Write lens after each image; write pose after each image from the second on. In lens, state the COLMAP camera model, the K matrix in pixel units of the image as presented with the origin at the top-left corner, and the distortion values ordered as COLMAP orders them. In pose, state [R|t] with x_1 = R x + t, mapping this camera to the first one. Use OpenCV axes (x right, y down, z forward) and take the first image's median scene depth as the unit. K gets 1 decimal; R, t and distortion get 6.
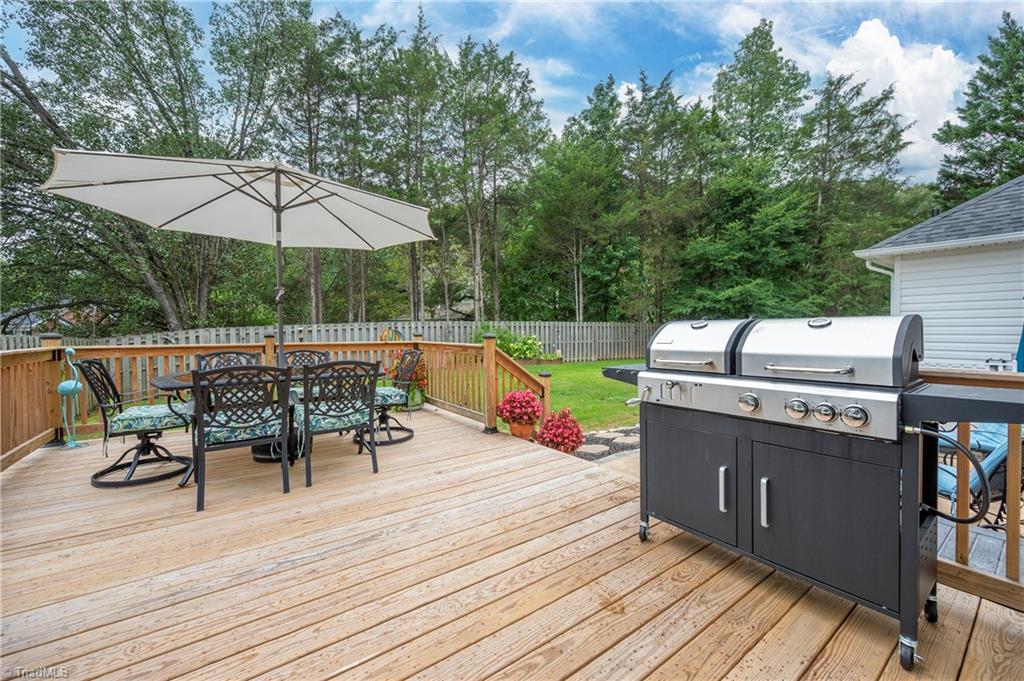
lens RADIAL K [[411.1, 0, 514.2], [0, 411.1, 337.7], [0, 0, 1]] dist [0.001456, 0.001070]
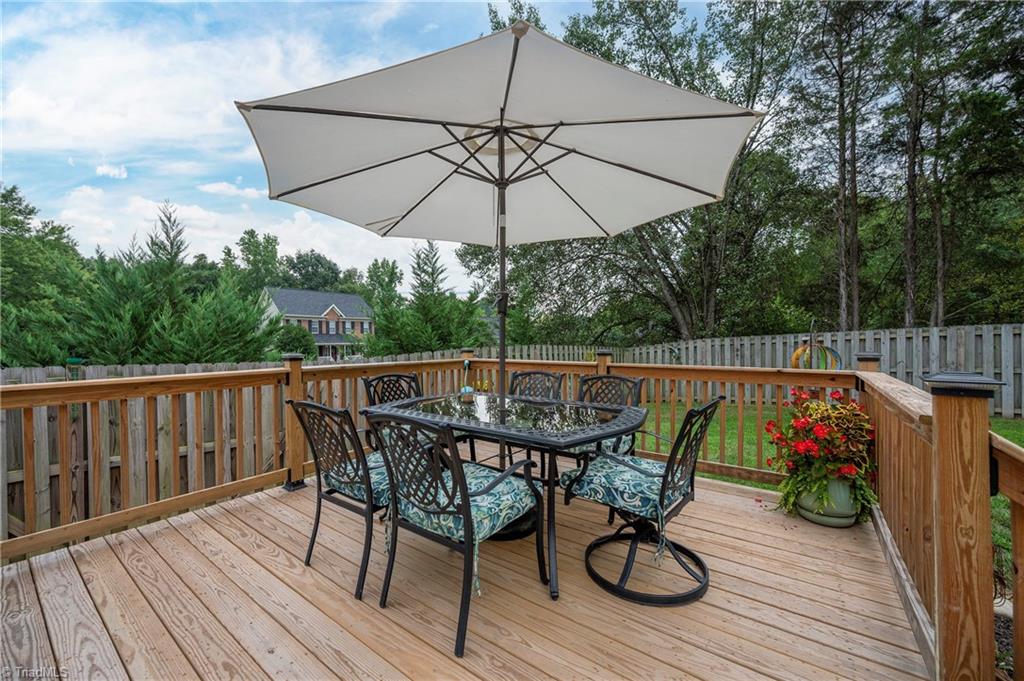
lens RADIAL K [[411.1, 0, 519.0], [0, 411.1, 342.8], [0, 0, 1]] dist [0.001456, 0.001070]
pose [[0.319705, 0.005983, -0.947498, 0.029439], [-0.011264, 0.999933, 0.002514, -0.008080], [0.947450, 0.009869, 0.319751, 0.193196]]
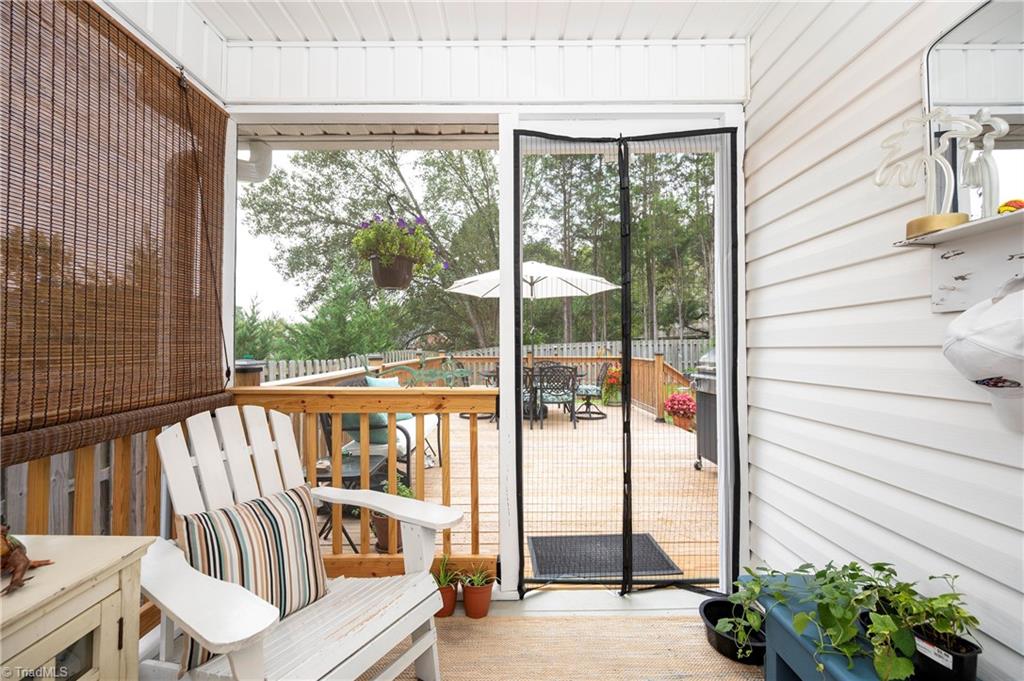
lens RADIAL K [[411.1, 0, 505.8], [0, 411.1, 339.5], [0, 0, 1]] dist [0.001456, 0.001070]
pose [[0.812911, -0.009354, -0.582313, 0.097144], [-0.011540, 0.999416, -0.032164, -0.000291], [0.582273, 0.032866, 0.812328, -0.134918]]
